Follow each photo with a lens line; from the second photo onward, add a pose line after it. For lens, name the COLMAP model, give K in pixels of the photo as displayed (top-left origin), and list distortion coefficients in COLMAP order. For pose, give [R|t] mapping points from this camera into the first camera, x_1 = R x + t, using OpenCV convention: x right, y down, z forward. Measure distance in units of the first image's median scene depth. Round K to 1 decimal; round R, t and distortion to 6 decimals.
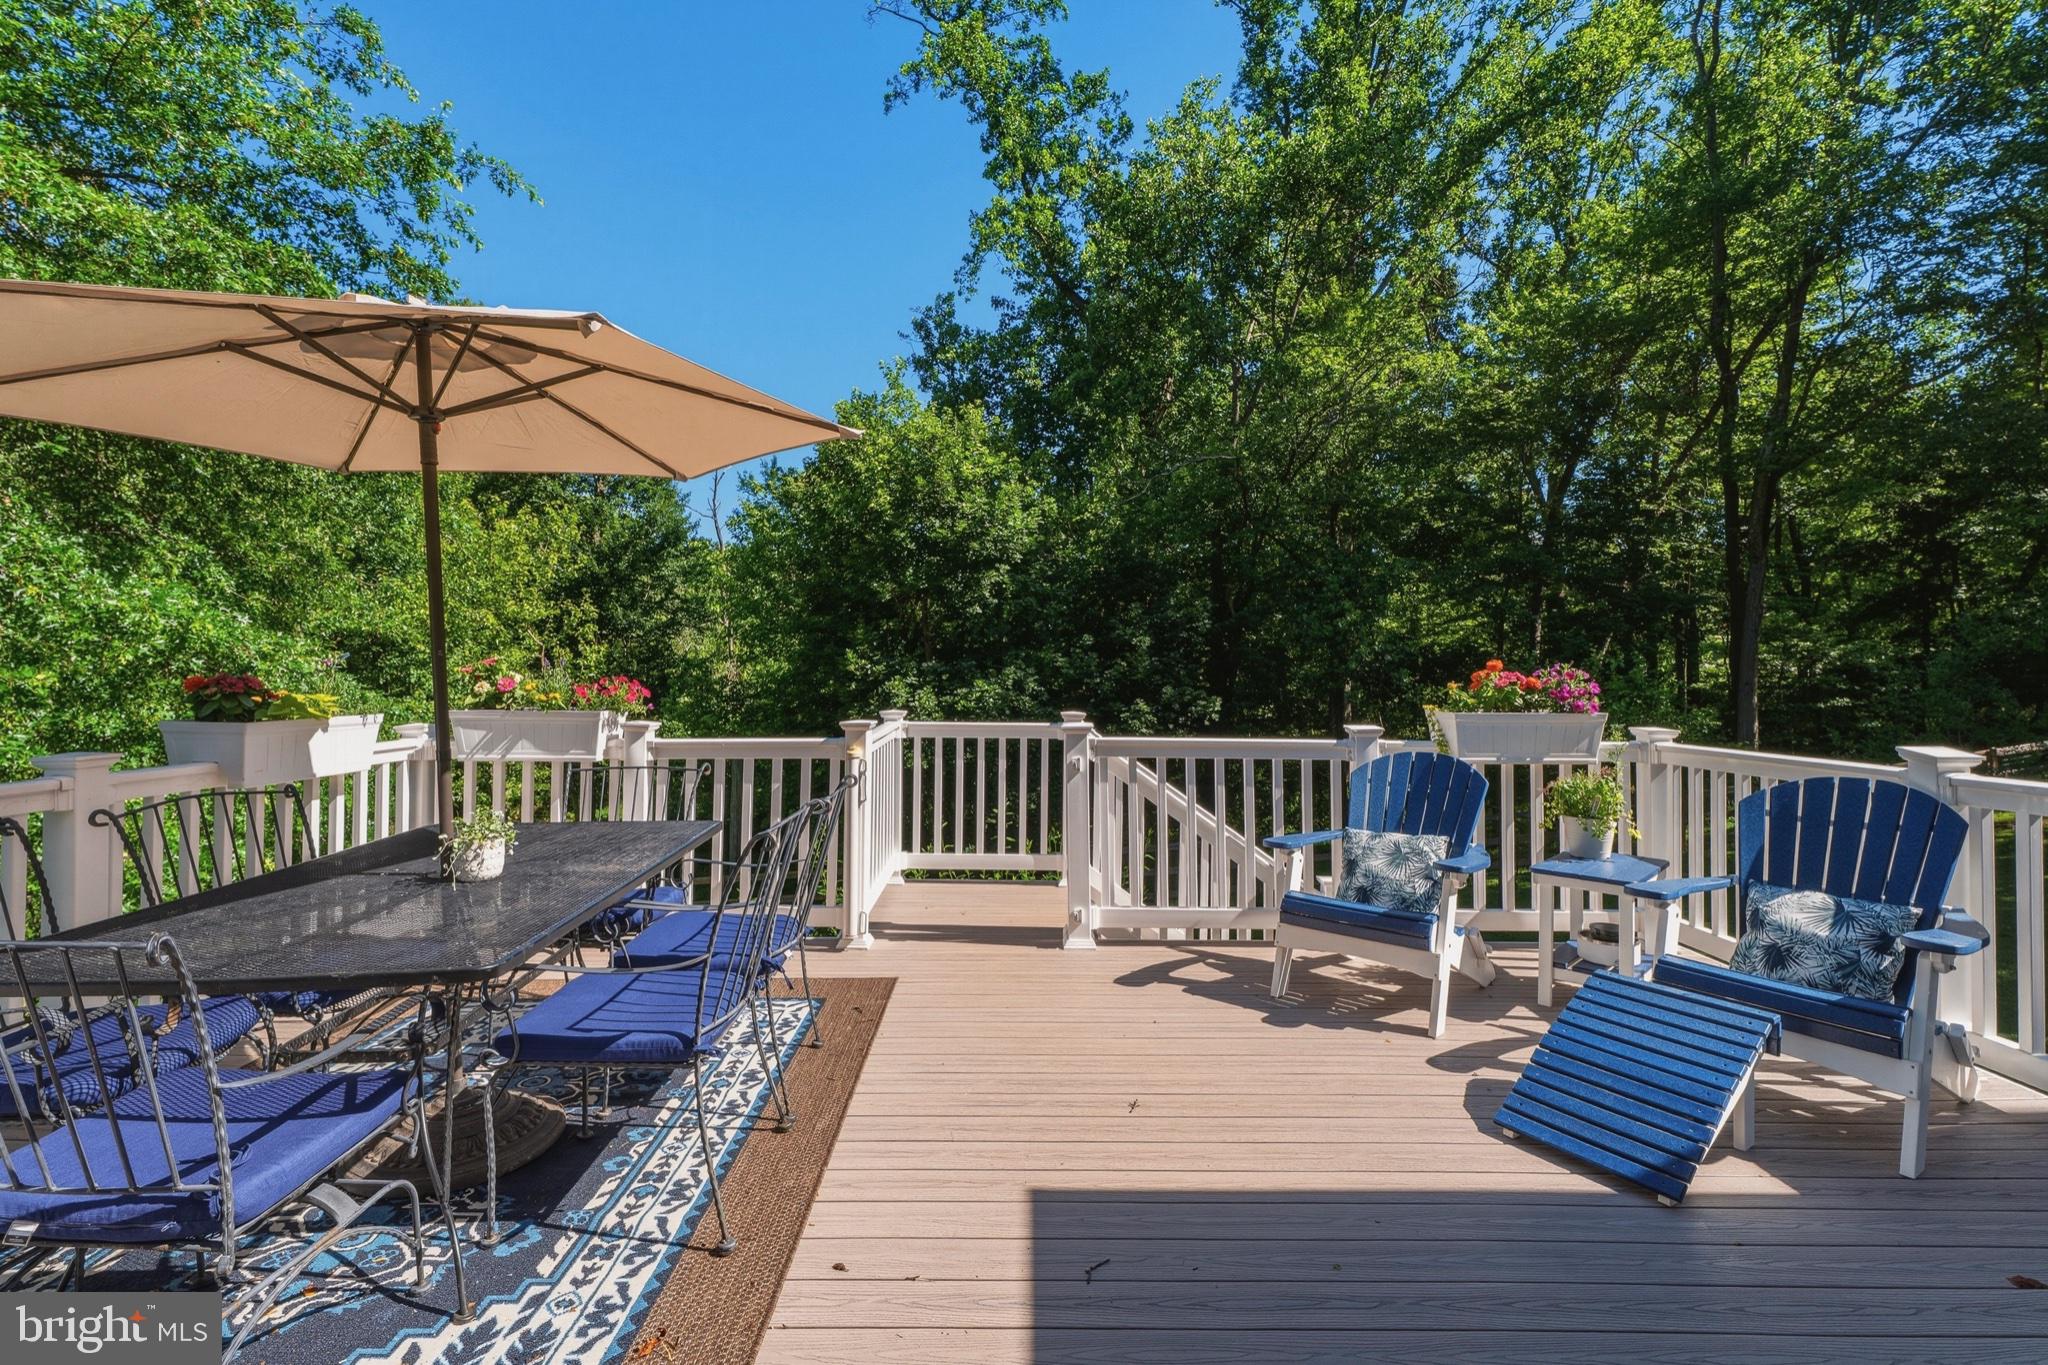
lens RADIAL K [[920.9, 0, 1012.6], [0, 920.9, 660.2], [0, 0, 1]] dist [0.001490, 0.000875]
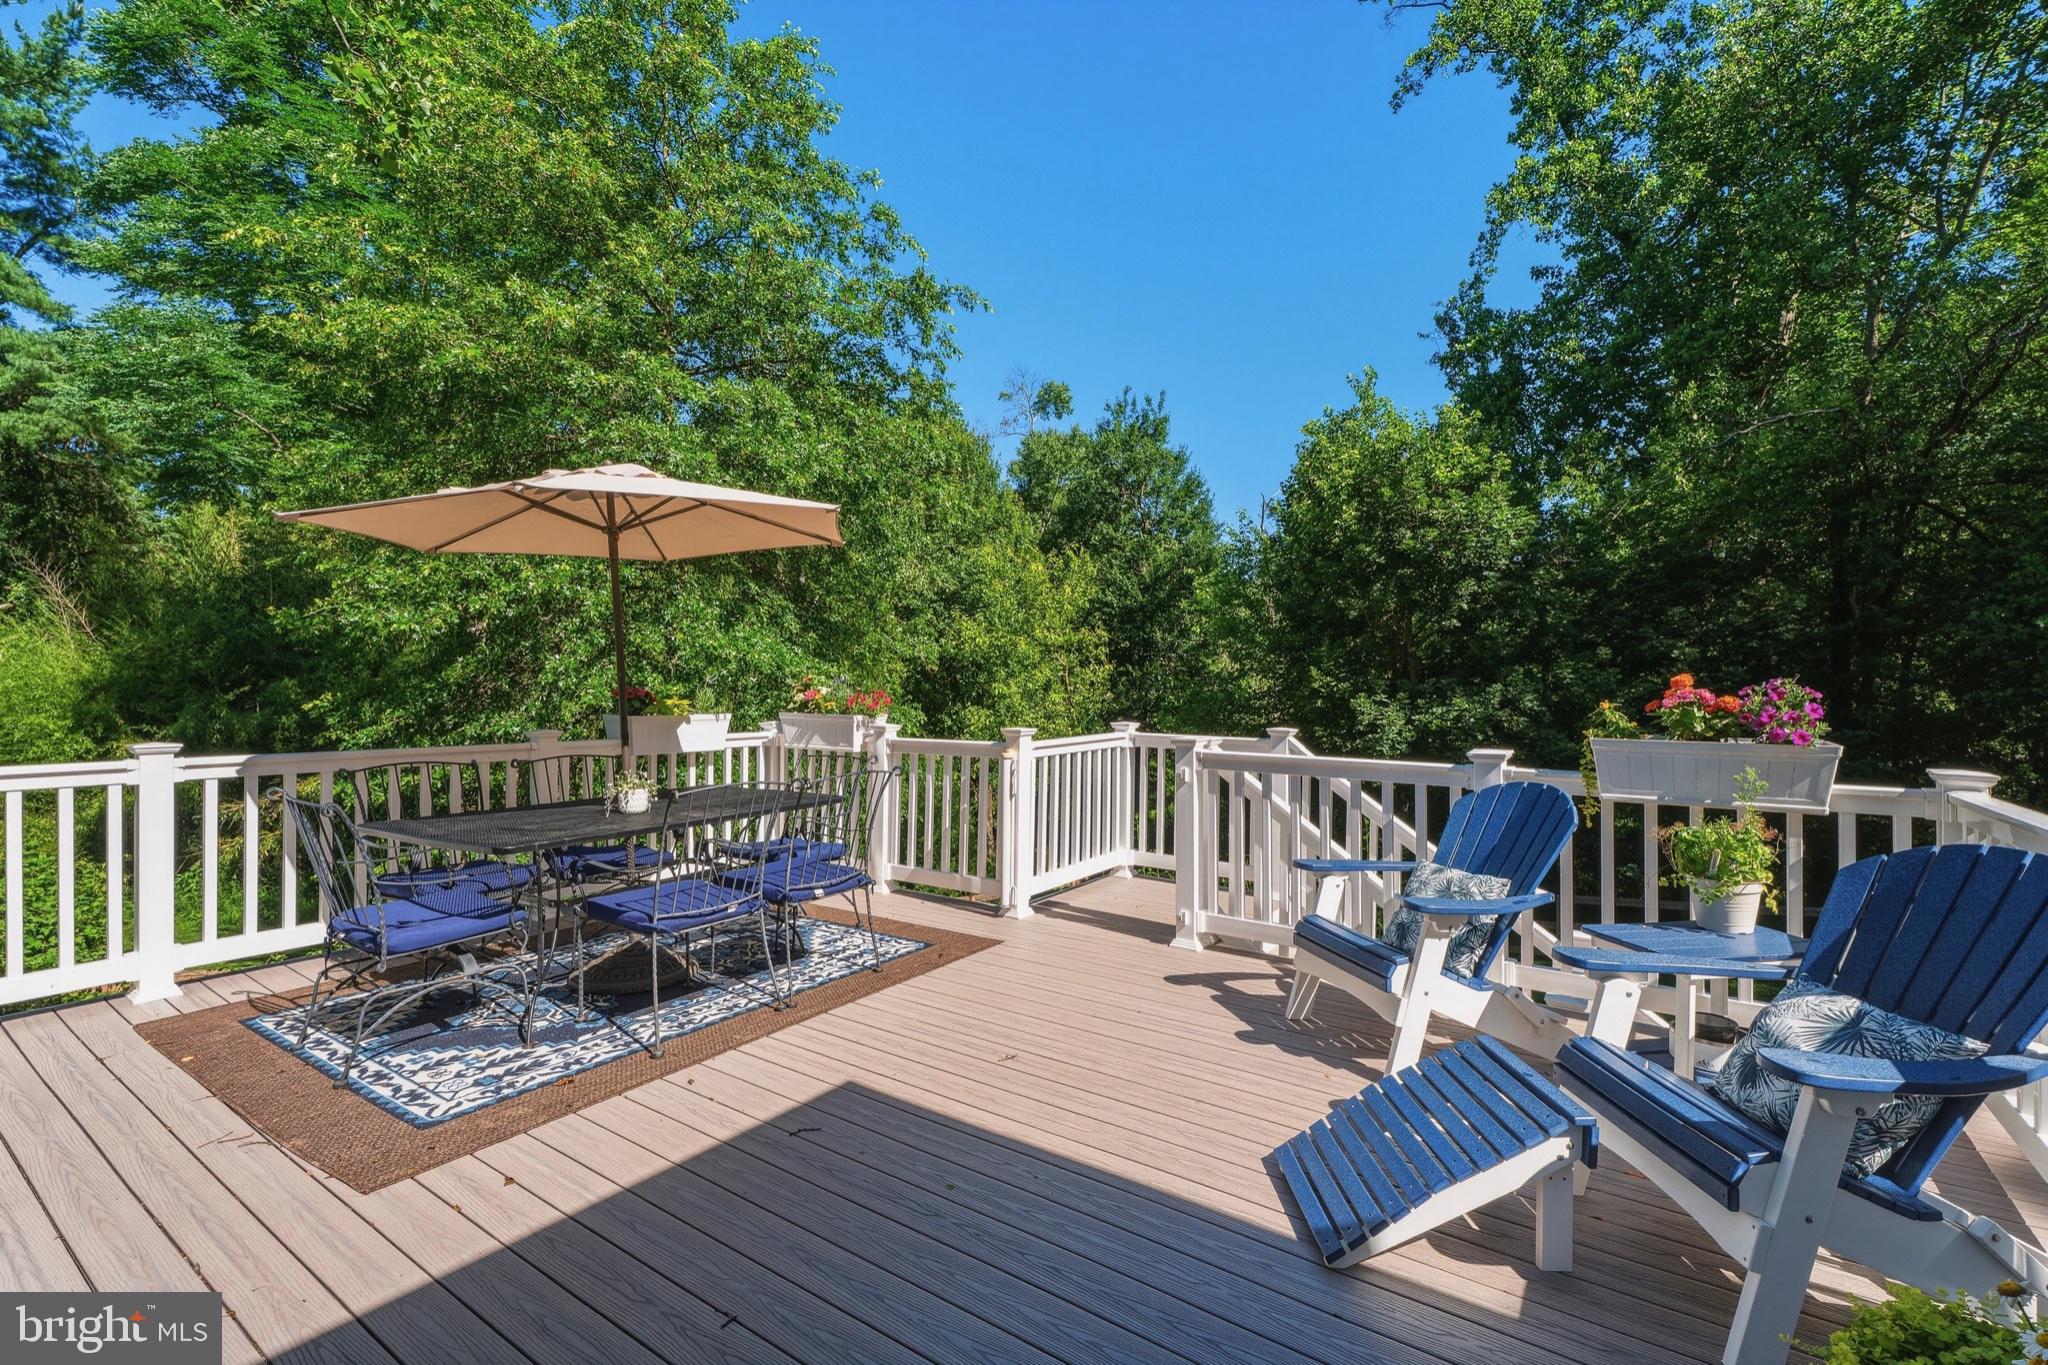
lens RADIAL K [[920.9, 0, 1071.4], [0, 920.9, 678.9], [0, 0, 1]] dist [0.001490, 0.000875]
pose [[0.827300, -0.002286, -0.561756, 0.550510], [0.002915, 0.999996, 0.000223, 0.002163], [0.561753, -0.001822, 0.827303, 0.051206]]
